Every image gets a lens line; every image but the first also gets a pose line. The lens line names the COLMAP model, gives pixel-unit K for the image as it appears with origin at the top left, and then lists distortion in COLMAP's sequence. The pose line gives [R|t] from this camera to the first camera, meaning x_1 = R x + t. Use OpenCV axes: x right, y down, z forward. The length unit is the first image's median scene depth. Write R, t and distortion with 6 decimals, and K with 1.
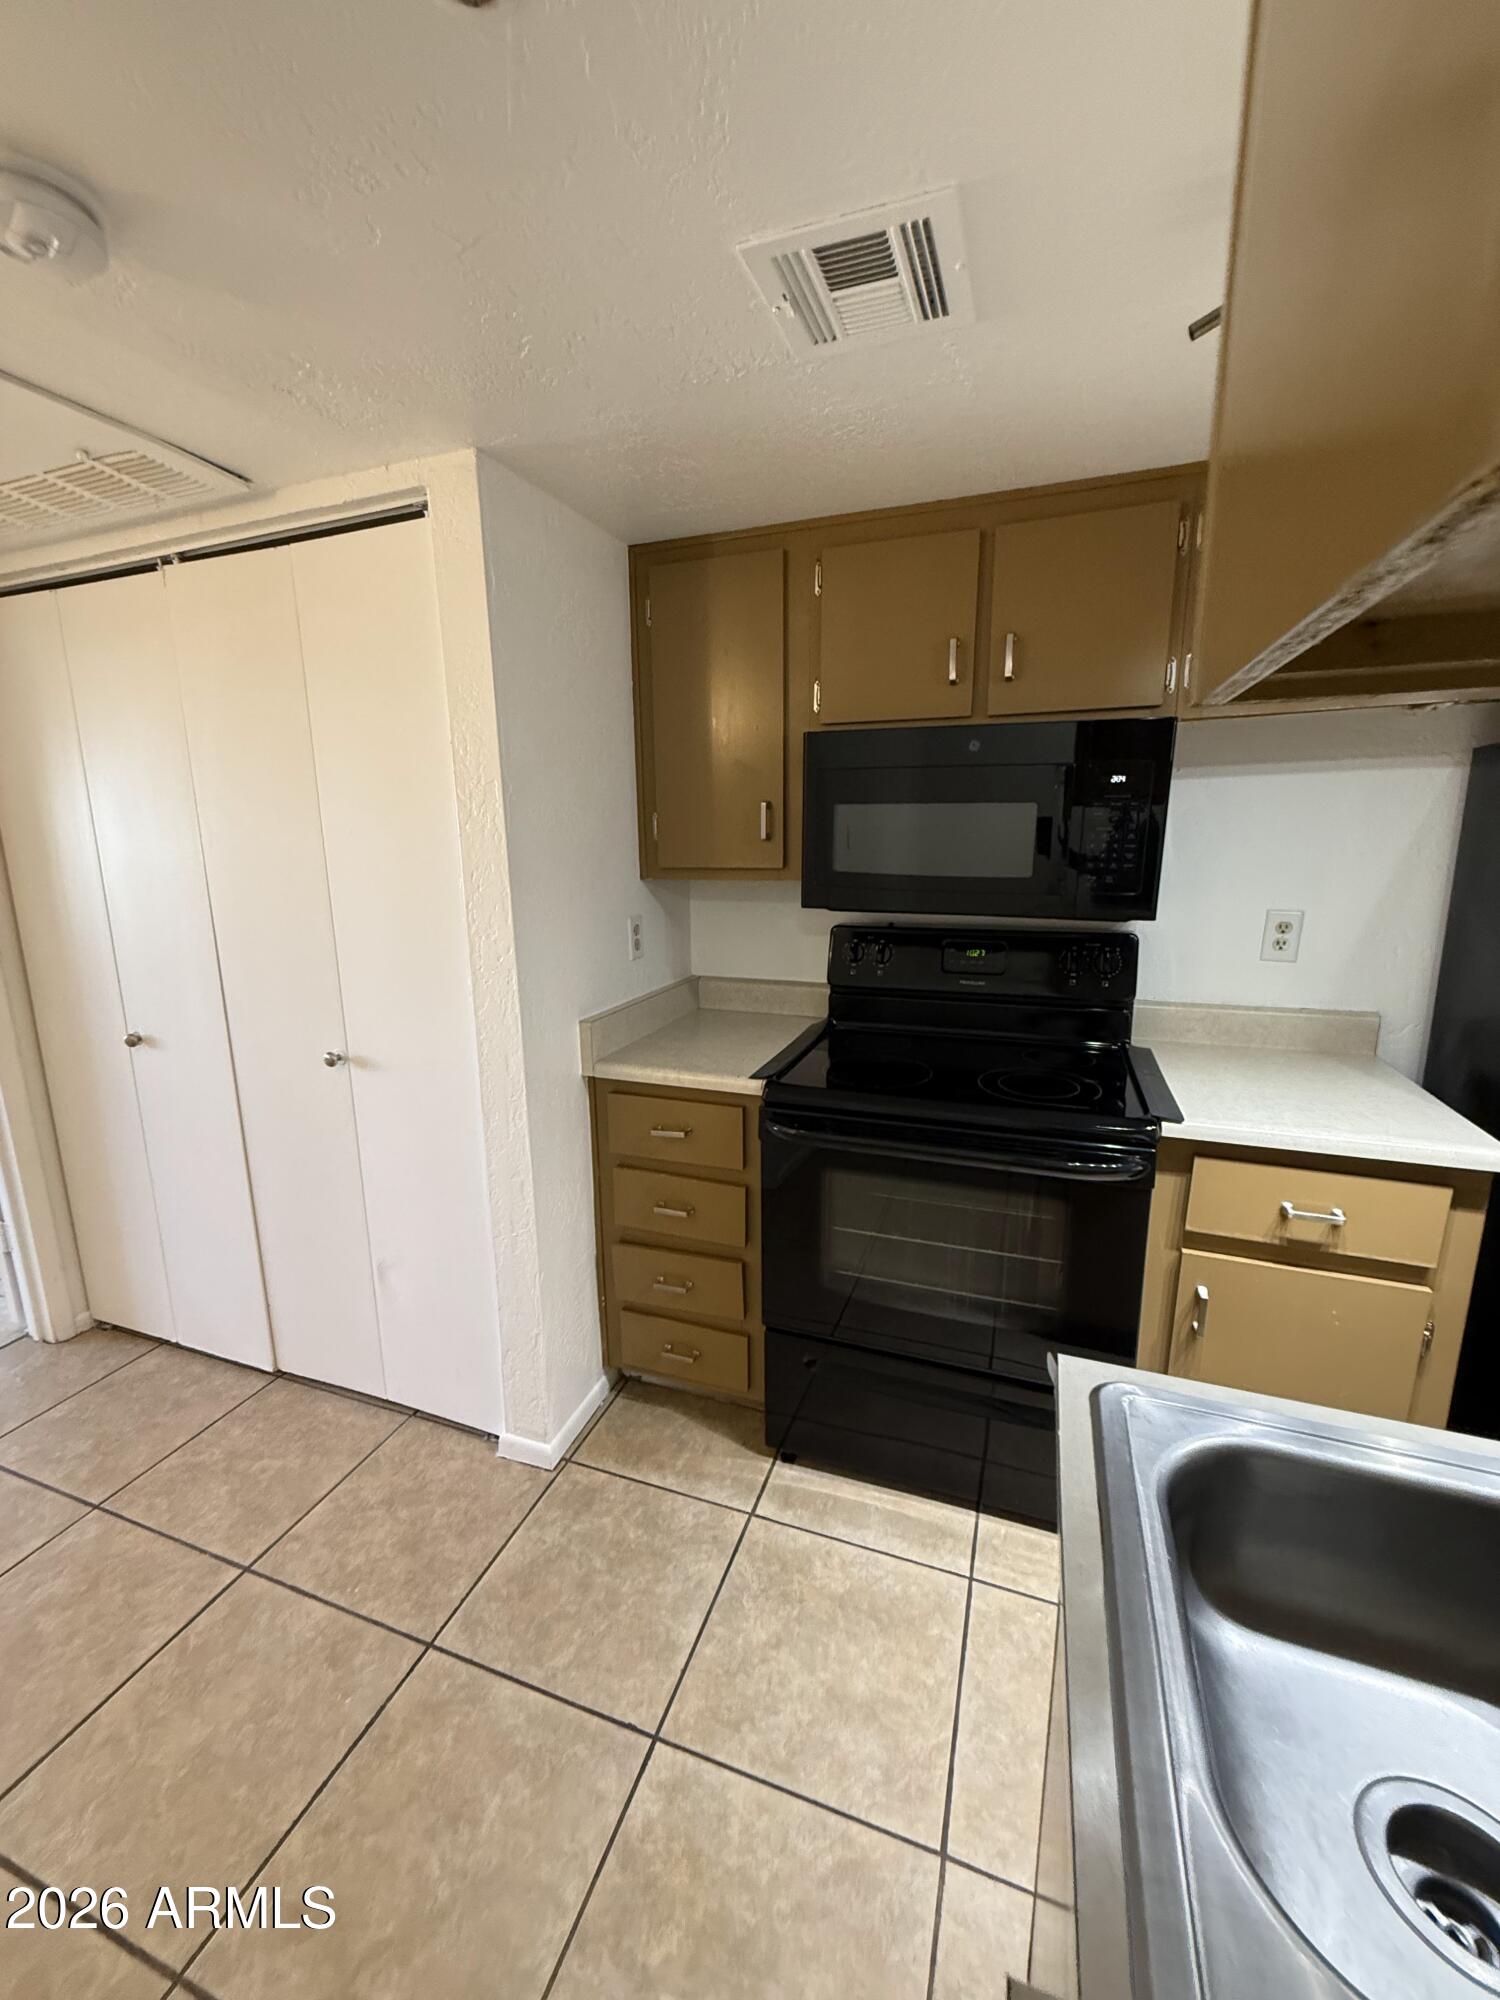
lens RADIAL K [[796.3, 0, 743.6], [0, 796.3, 1003.0], [0, 0, 1]] dist [-0.001346, 0.000074]
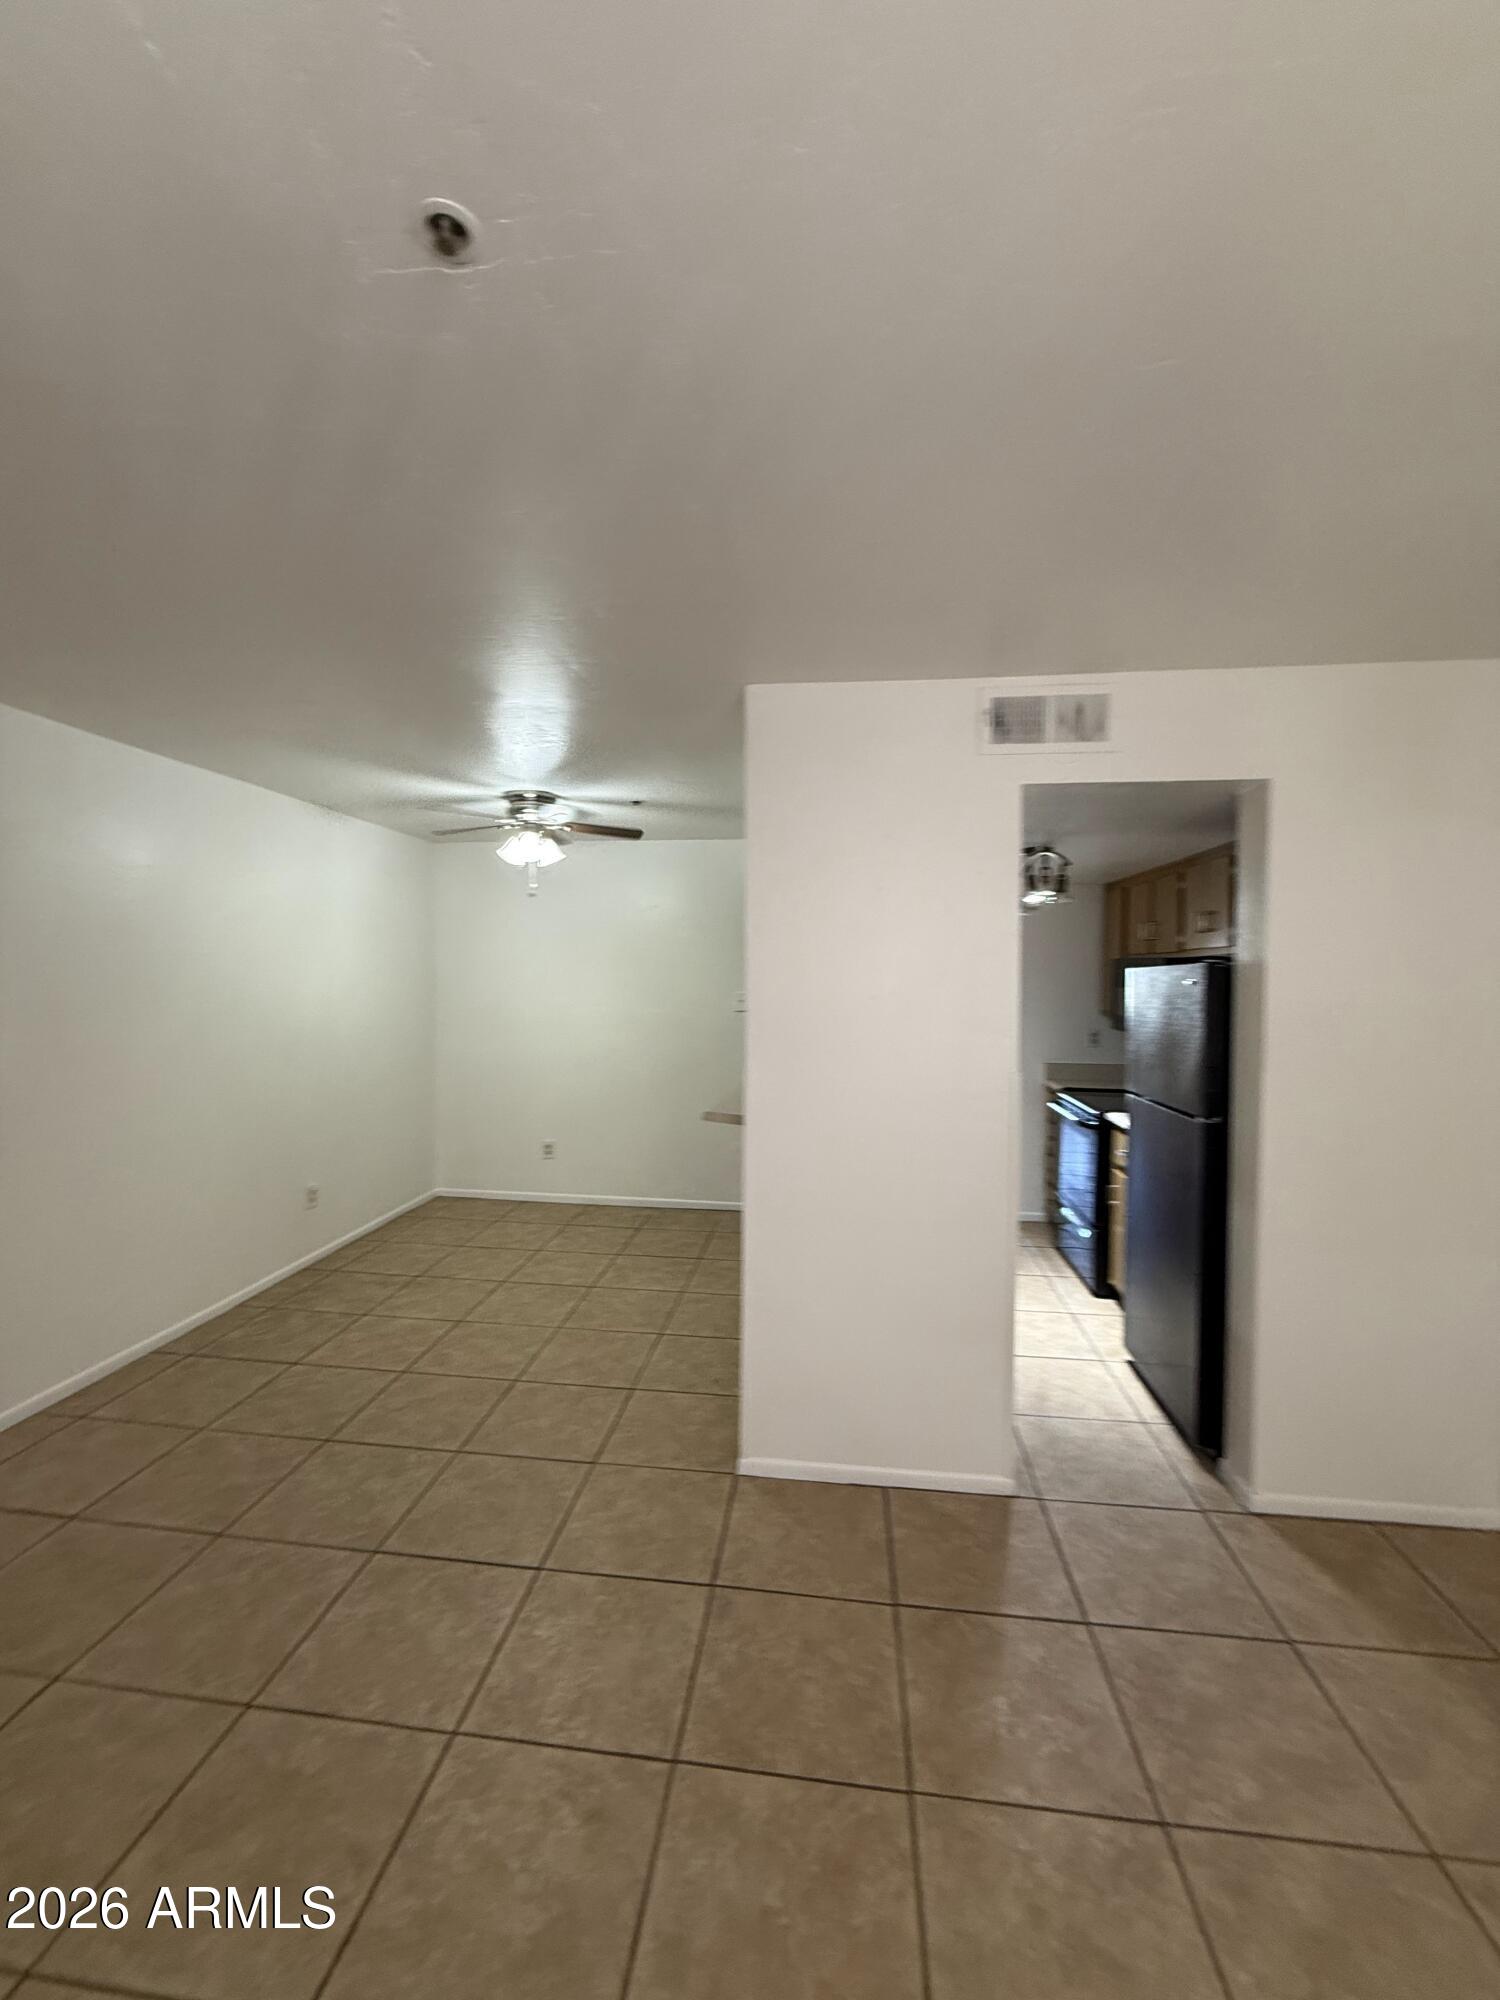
lens RADIAL K [[796.3, 0, 735.8], [0, 796.3, 998.0], [0, 0, 1]] dist [-0.001346, 0.000074]
pose [[0.225684, 0.050161, -0.972908, 2.154983], [-0.218917, 0.975743, -0.000475, 0.049581], [0.949285, 0.213093, 0.231191, -0.671901]]
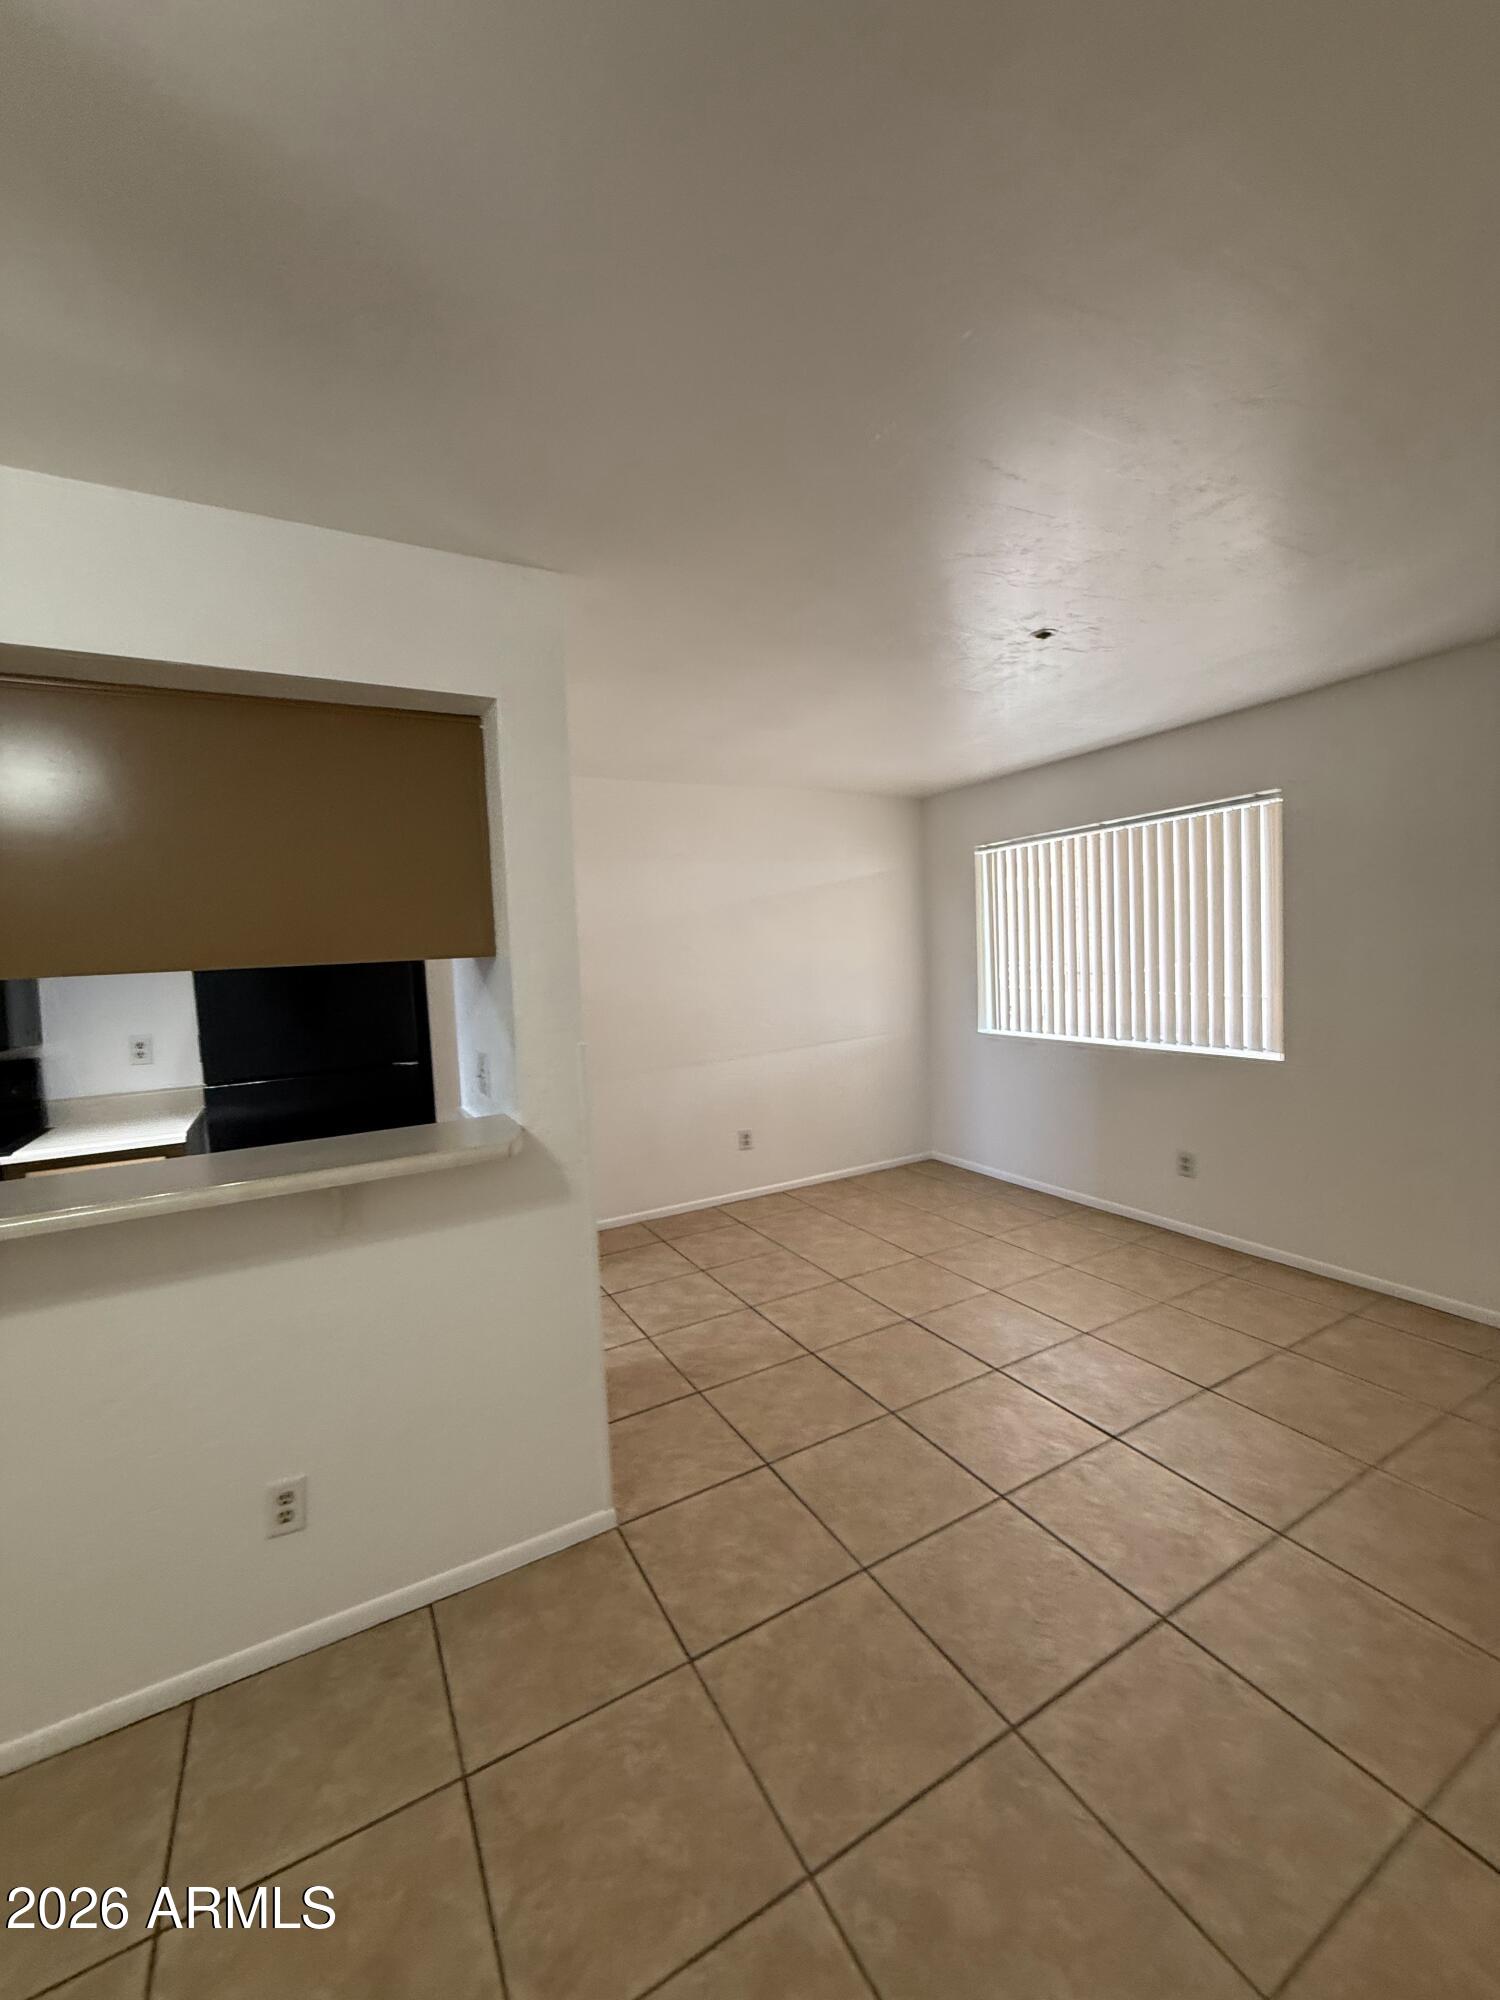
lens RADIAL K [[796.3, 0, 751.1], [0, 796.3, 1001.6], [0, 0, 1]] dist [-0.001346, 0.000074]
pose [[0.645636, -0.060777, 0.761222, 0.219443], [0.193571, 0.977297, -0.086149, 0.234637], [-0.738704, 0.202971, 0.642743, -1.203557]]
